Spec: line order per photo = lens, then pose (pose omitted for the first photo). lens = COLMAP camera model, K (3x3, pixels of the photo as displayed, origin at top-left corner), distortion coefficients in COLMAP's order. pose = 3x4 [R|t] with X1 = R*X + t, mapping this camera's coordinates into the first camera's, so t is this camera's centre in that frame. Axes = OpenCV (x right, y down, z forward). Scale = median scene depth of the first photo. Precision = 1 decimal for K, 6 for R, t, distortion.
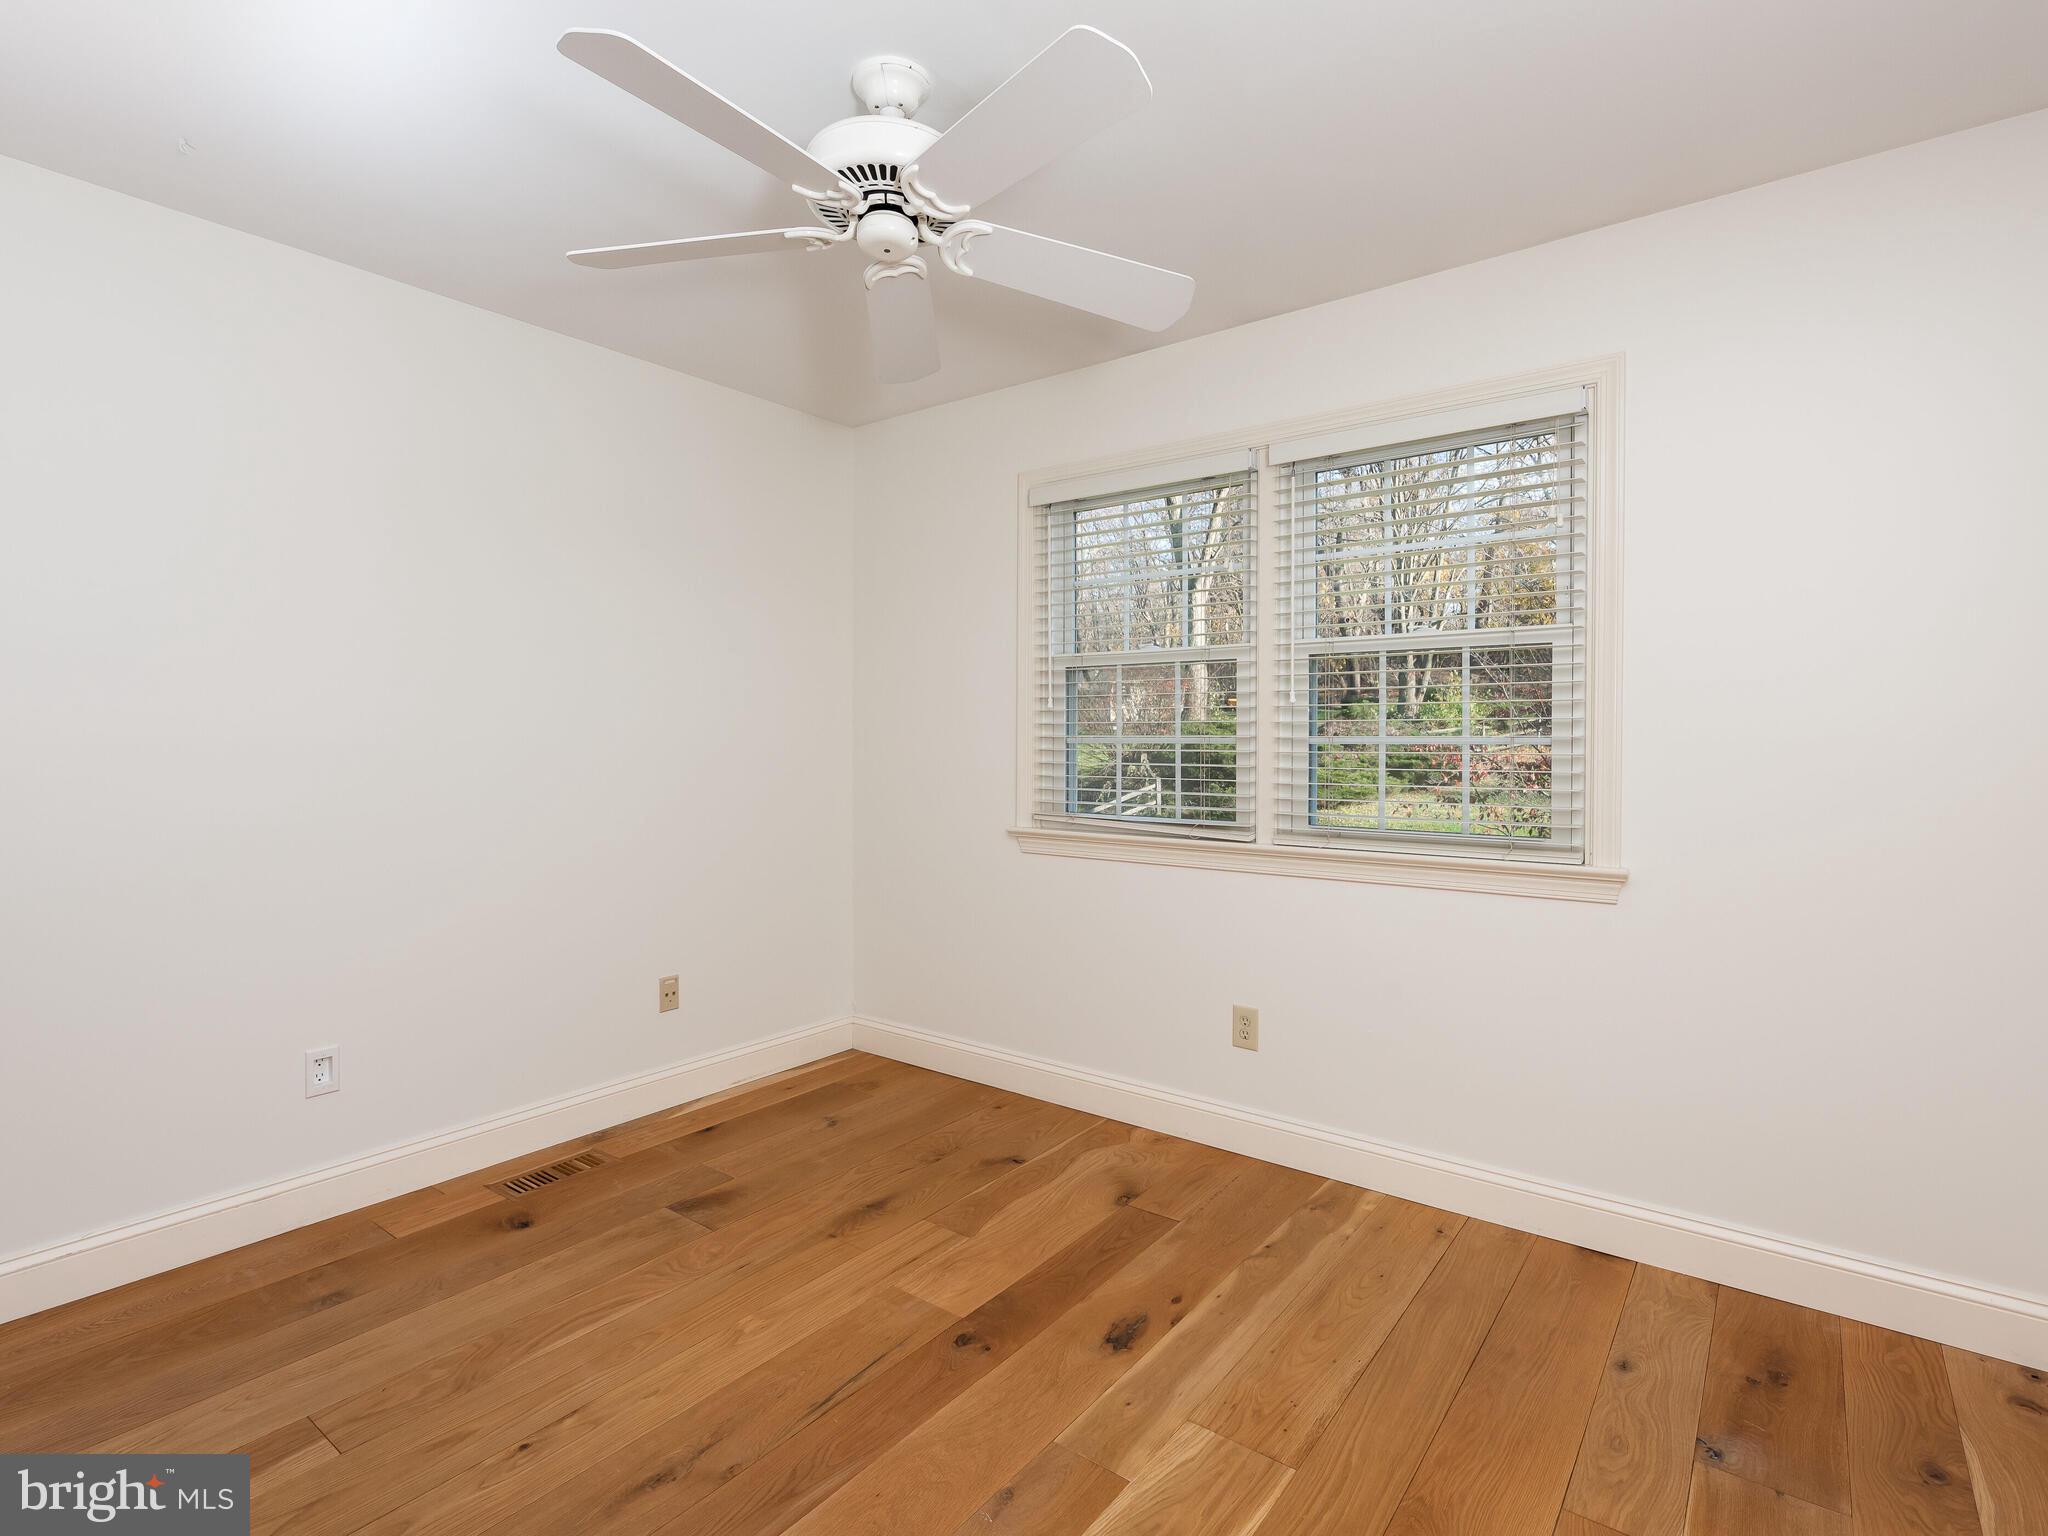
lens RADIAL K [[1023.6, 0, 1015.4], [0, 1023.6, 768.1], [0, 0, 1]] dist [-0.000051, 0.000193]
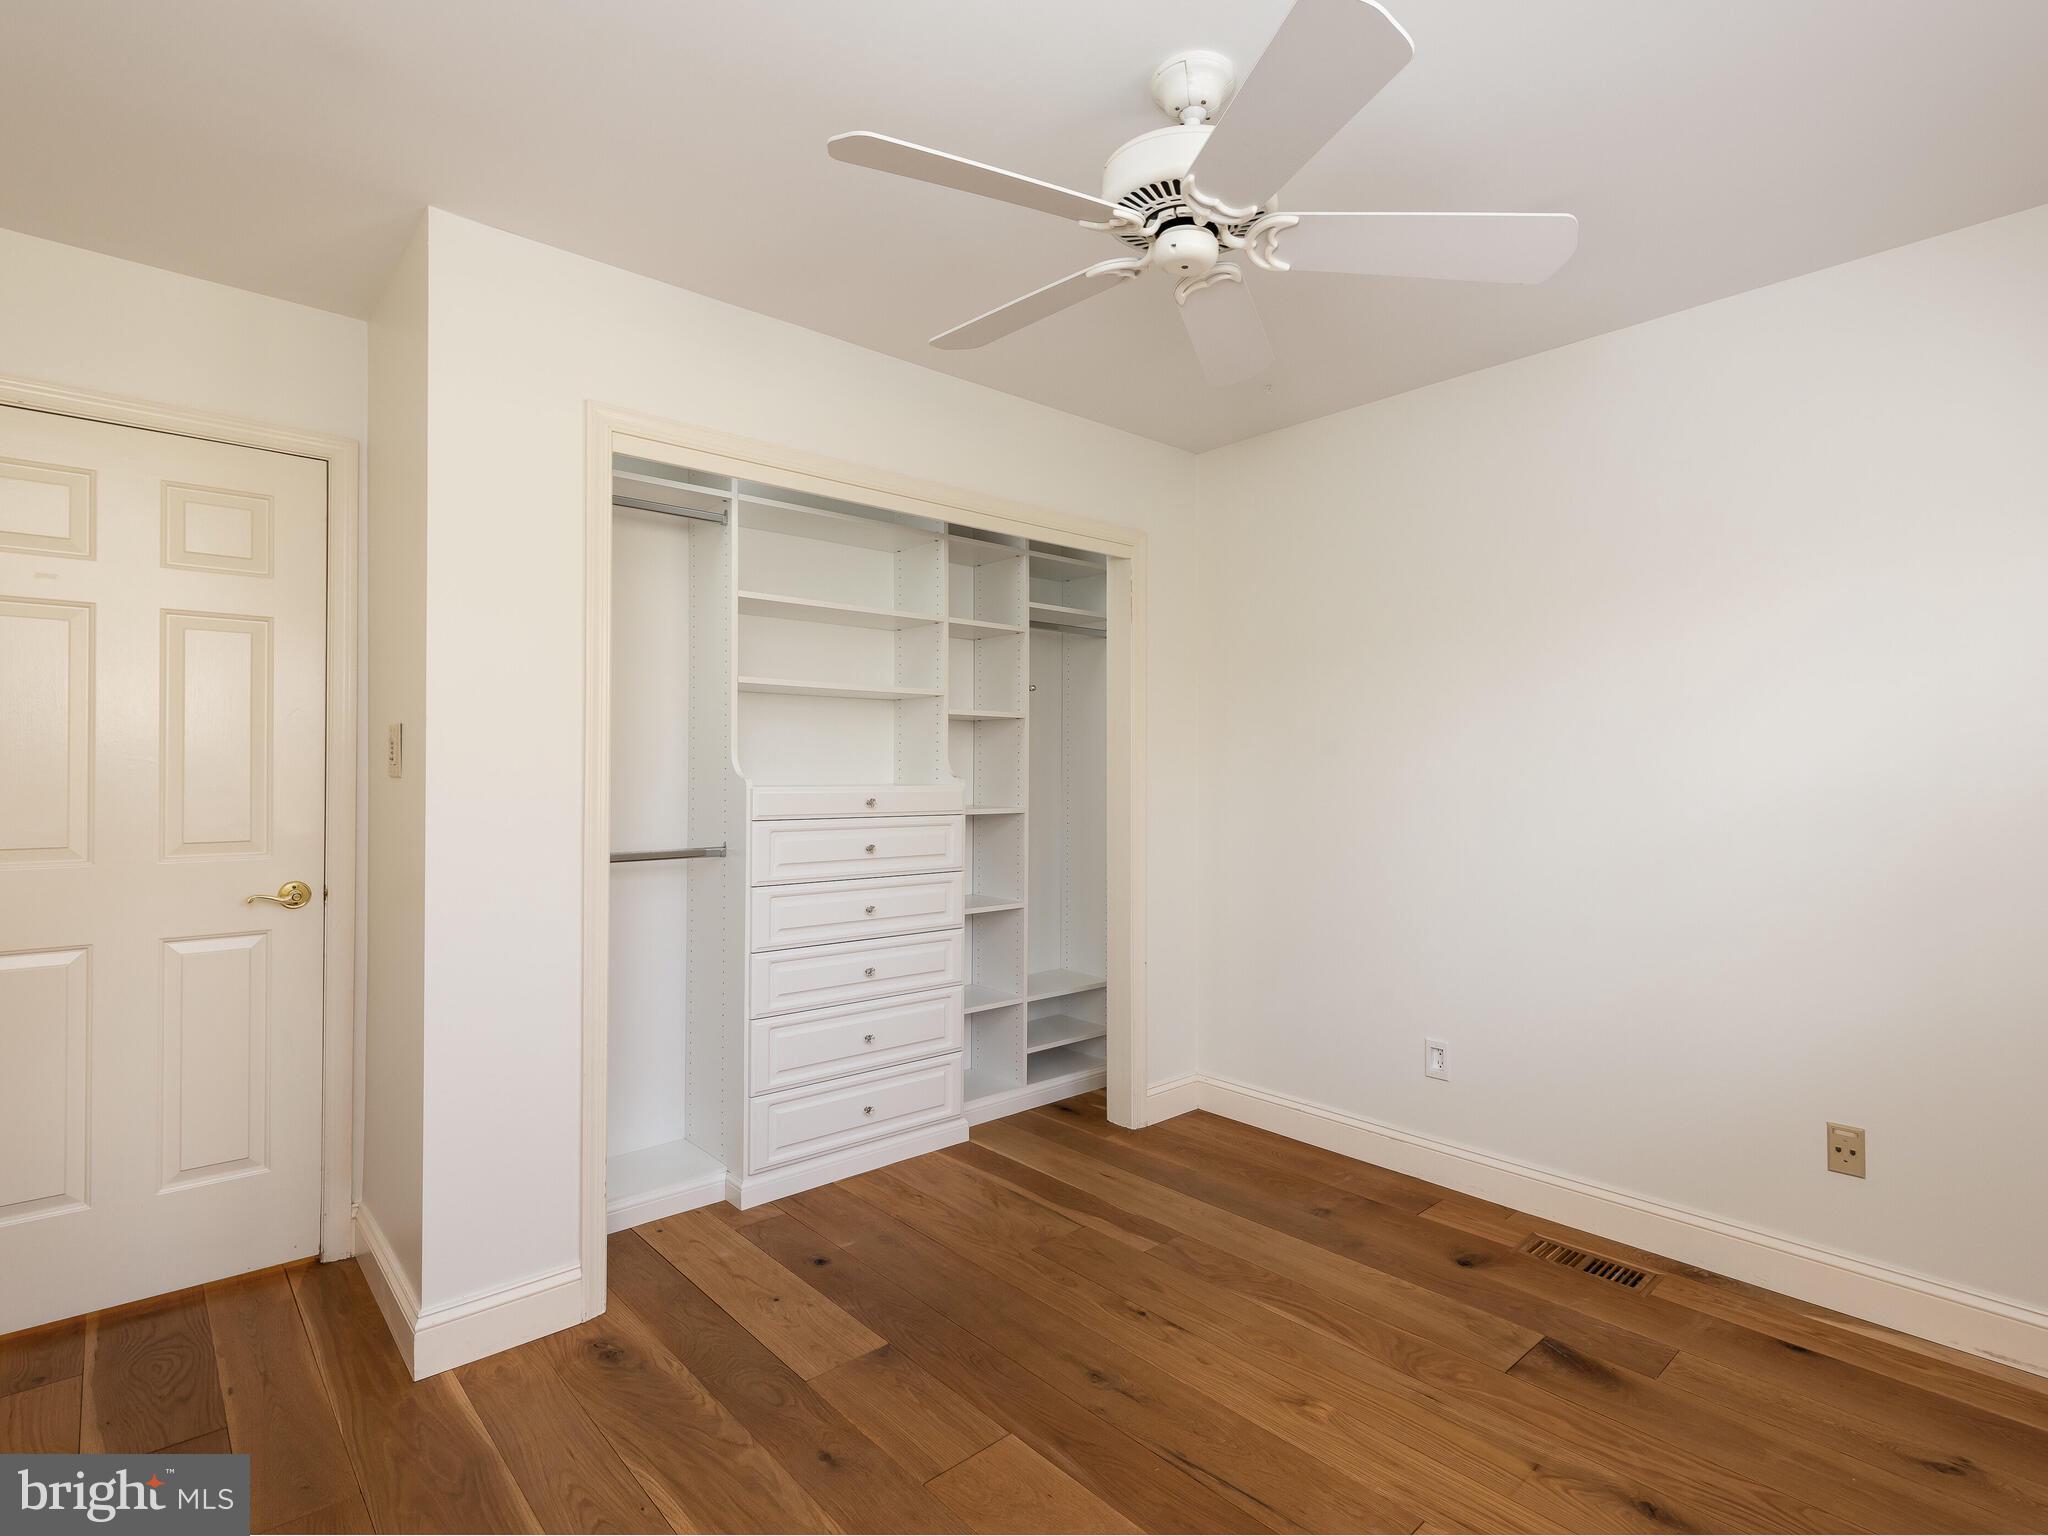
lens RADIAL K [[1023.6, 0, 1015.4], [0, 1023.6, 768.1], [0, 0, 1]] dist [-0.000051, 0.000193]
pose [[-0.188523, -0.004899, -0.982056, 0.629165], [-0.035179, 0.999379, 0.001767, -0.027771], [0.981438, 0.034881, -0.188579, 0.785016]]
